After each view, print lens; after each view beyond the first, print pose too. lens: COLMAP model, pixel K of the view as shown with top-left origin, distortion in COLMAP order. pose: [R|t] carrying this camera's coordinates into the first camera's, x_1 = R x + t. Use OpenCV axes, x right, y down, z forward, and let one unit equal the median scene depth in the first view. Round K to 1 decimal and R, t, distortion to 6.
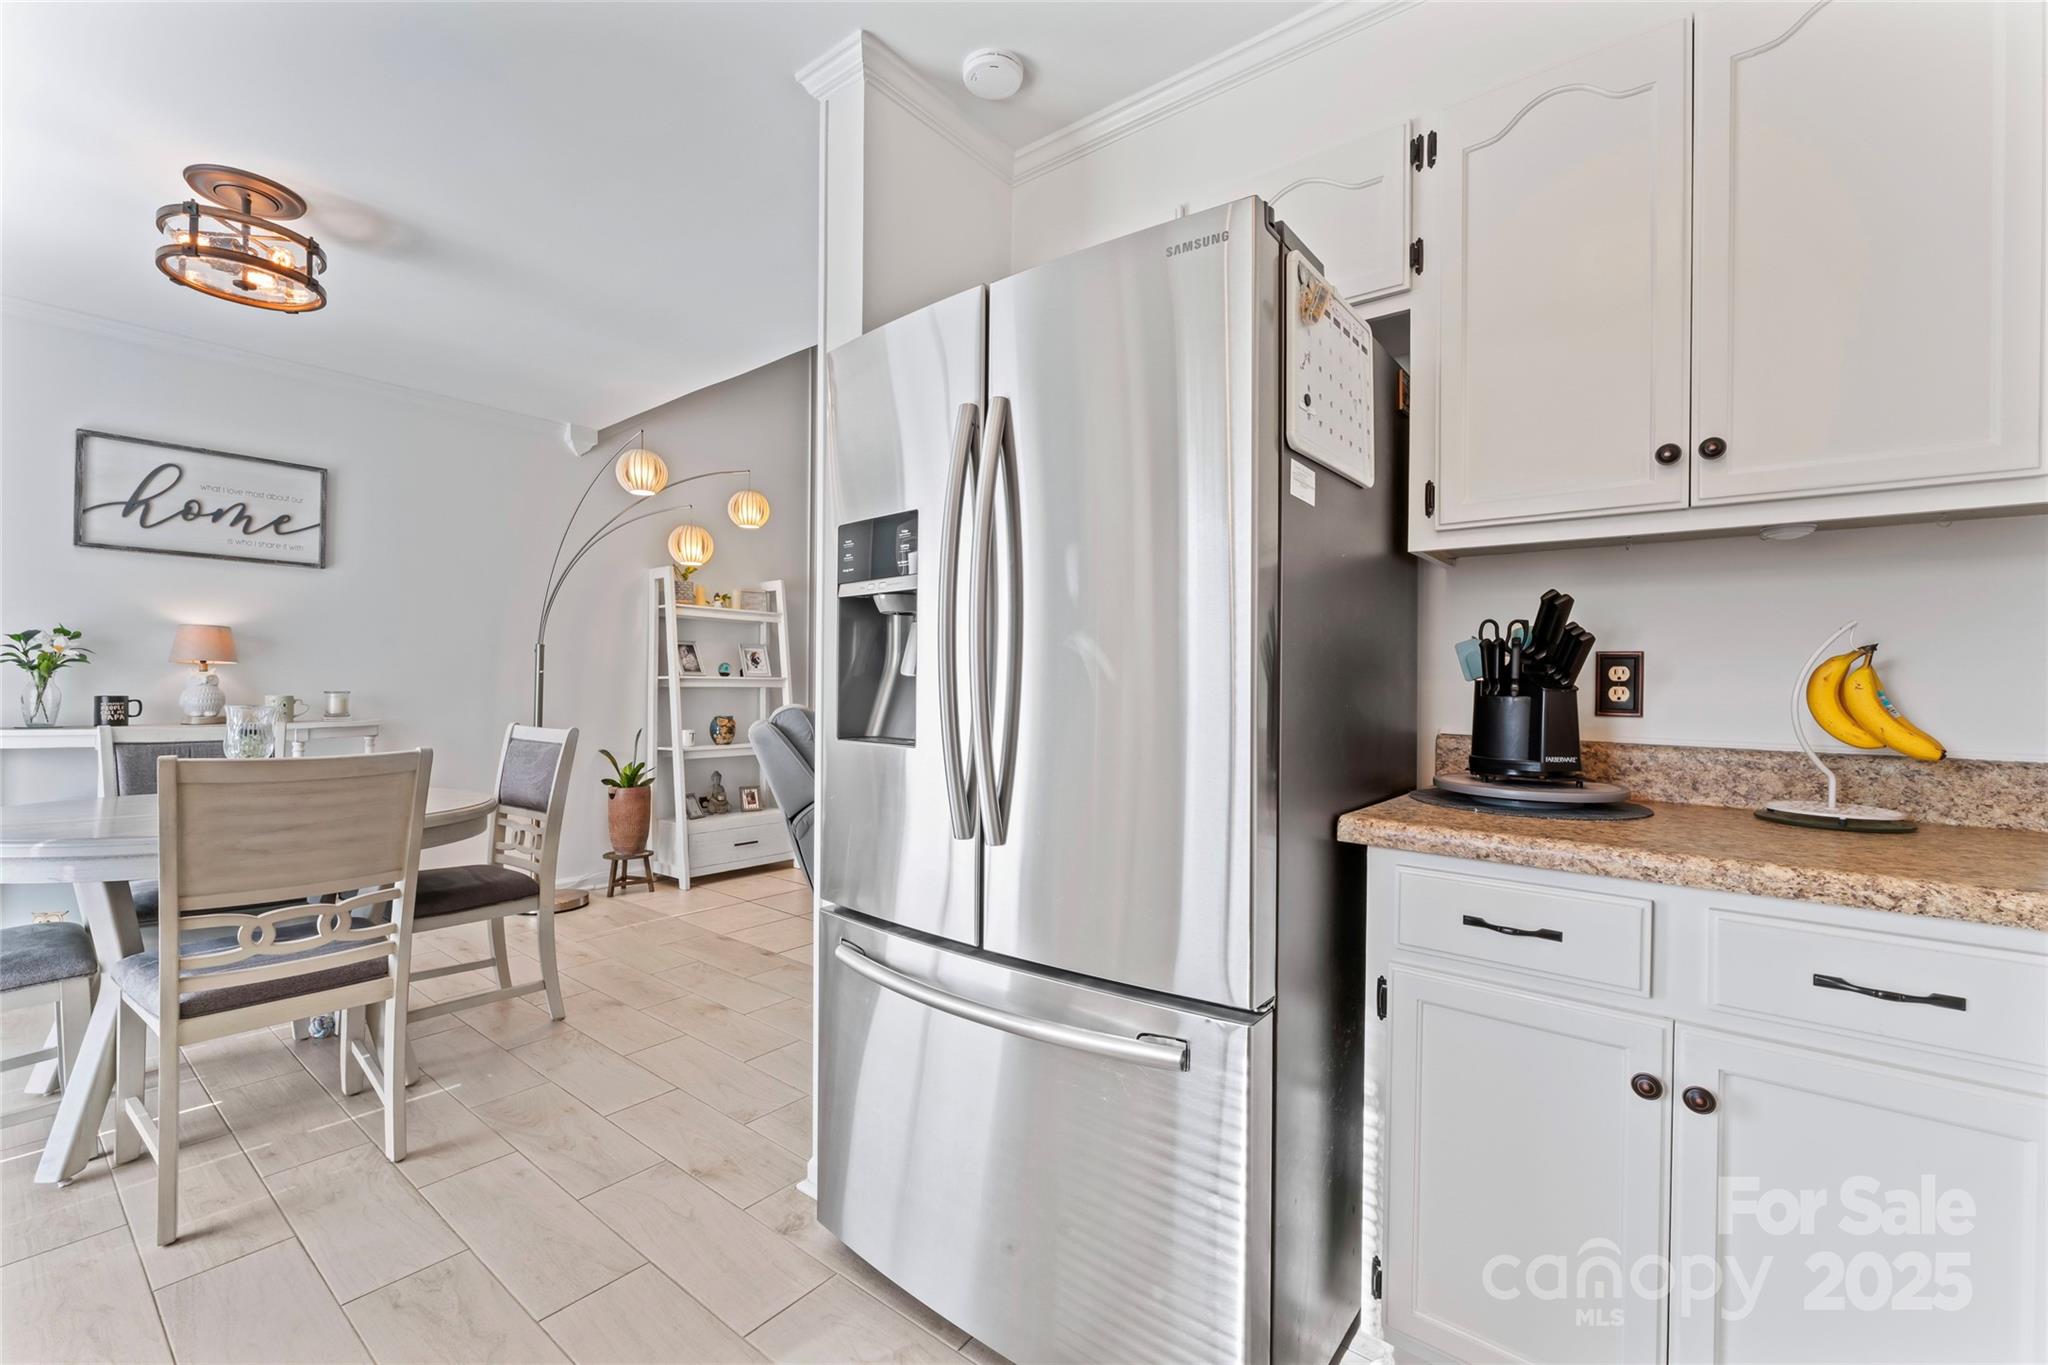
lens RADIAL K [[858.7, 0, 1011.7], [0, 858.7, 686.6], [0, 0, 1]] dist [-0.008054, 0.000629]
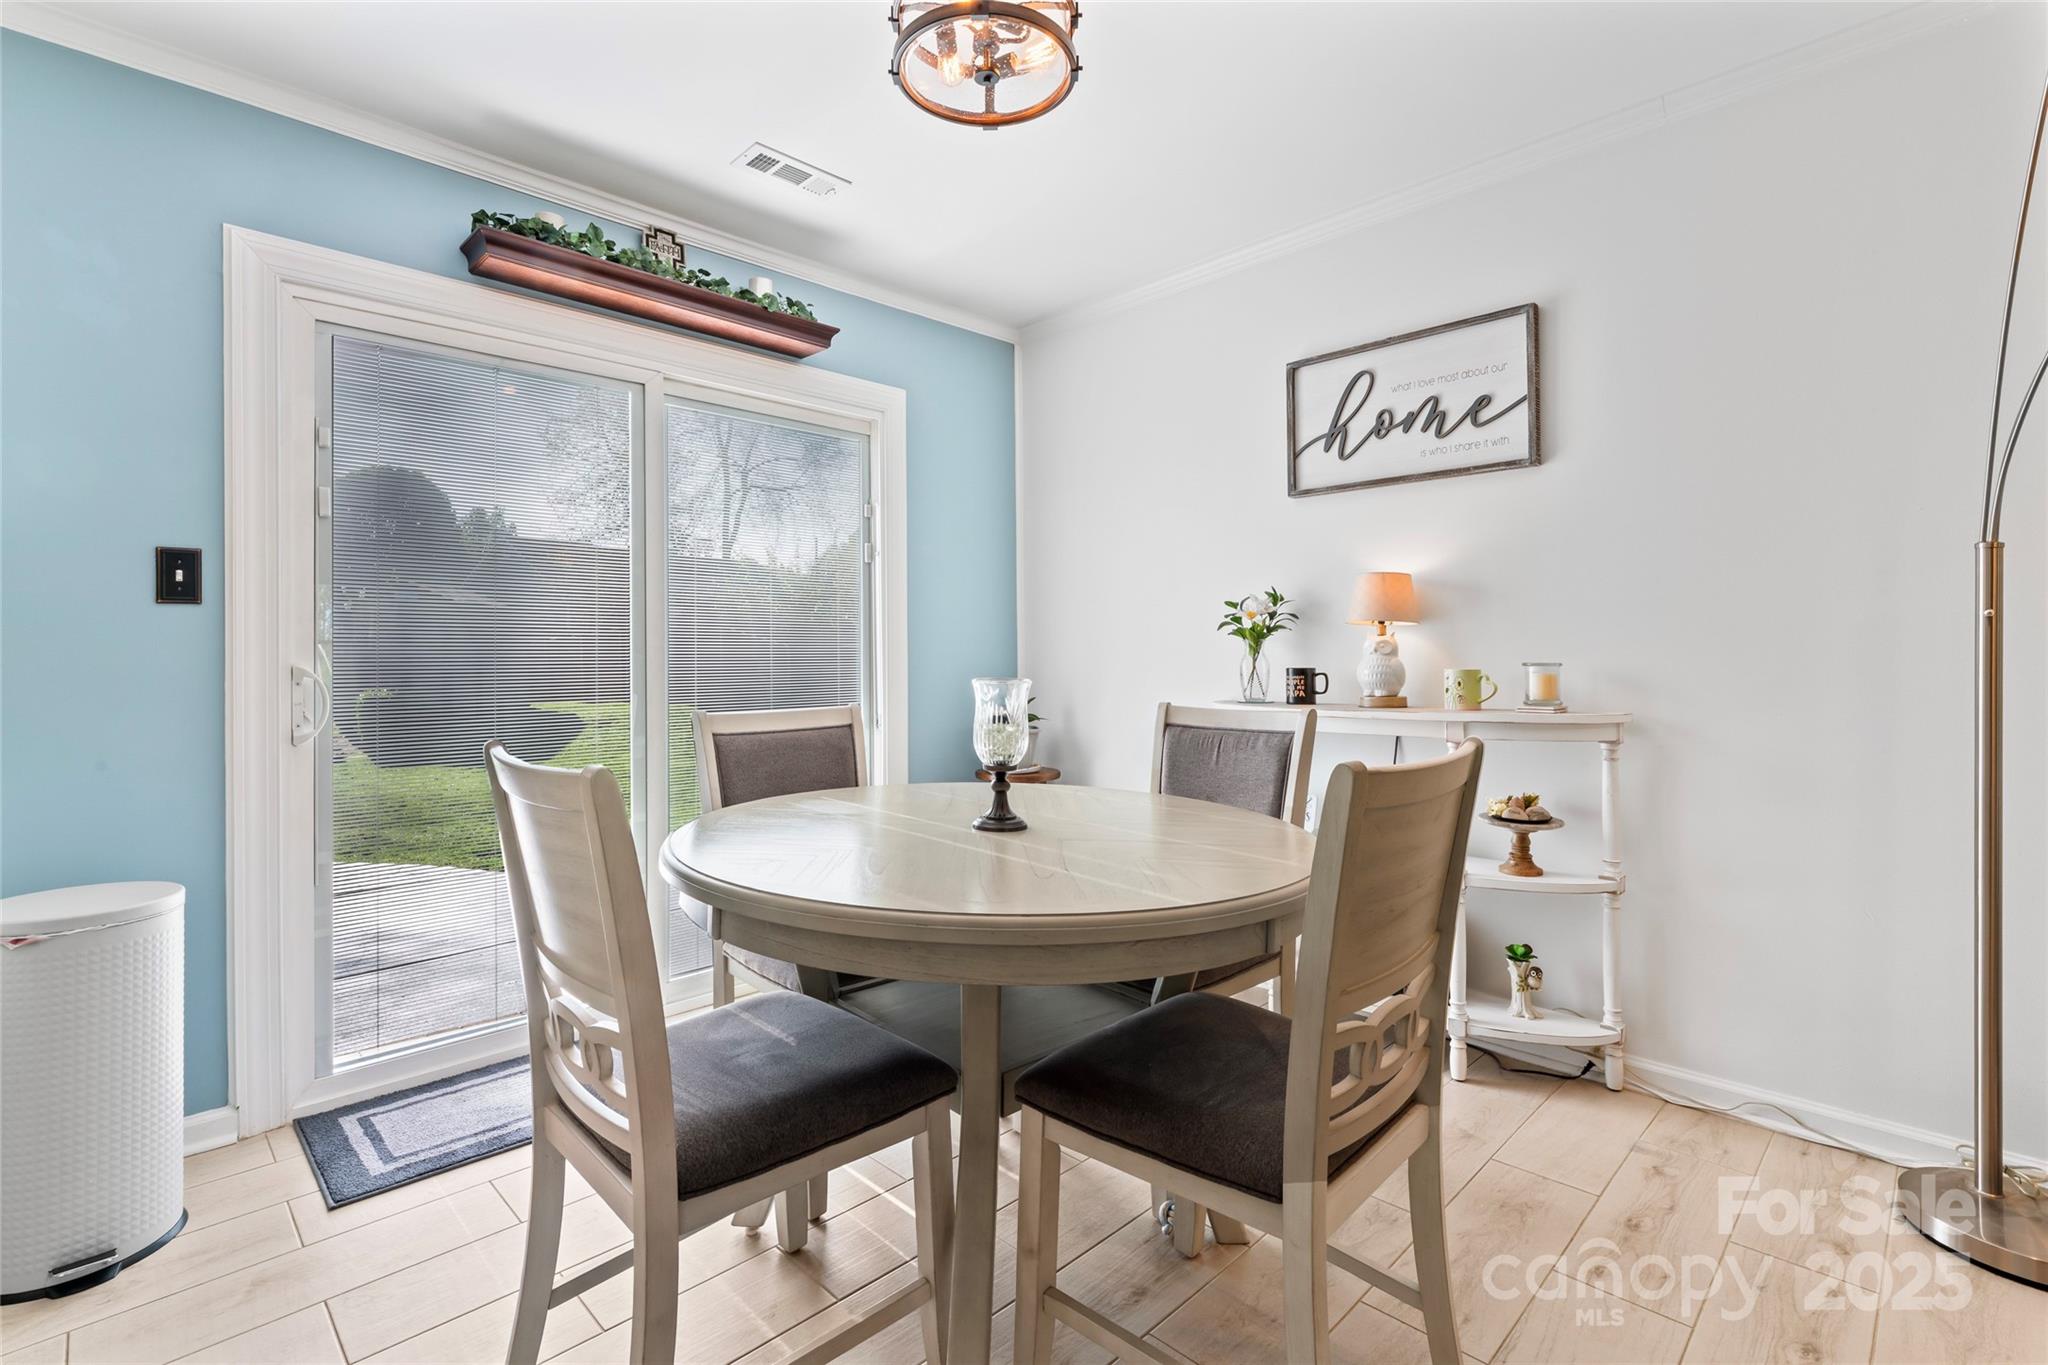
lens RADIAL K [[942.5, 0, 1022.3], [0, 942.5, 639.1], [0, 0, 1]] dist [-0.004137, -0.000174]
pose [[-0.101158, -0.023177, -0.994600, -0.100839], [-0.001751, 0.999731, -0.023118, 0.004617], [0.994869, -0.000597, -0.101172, 0.761101]]
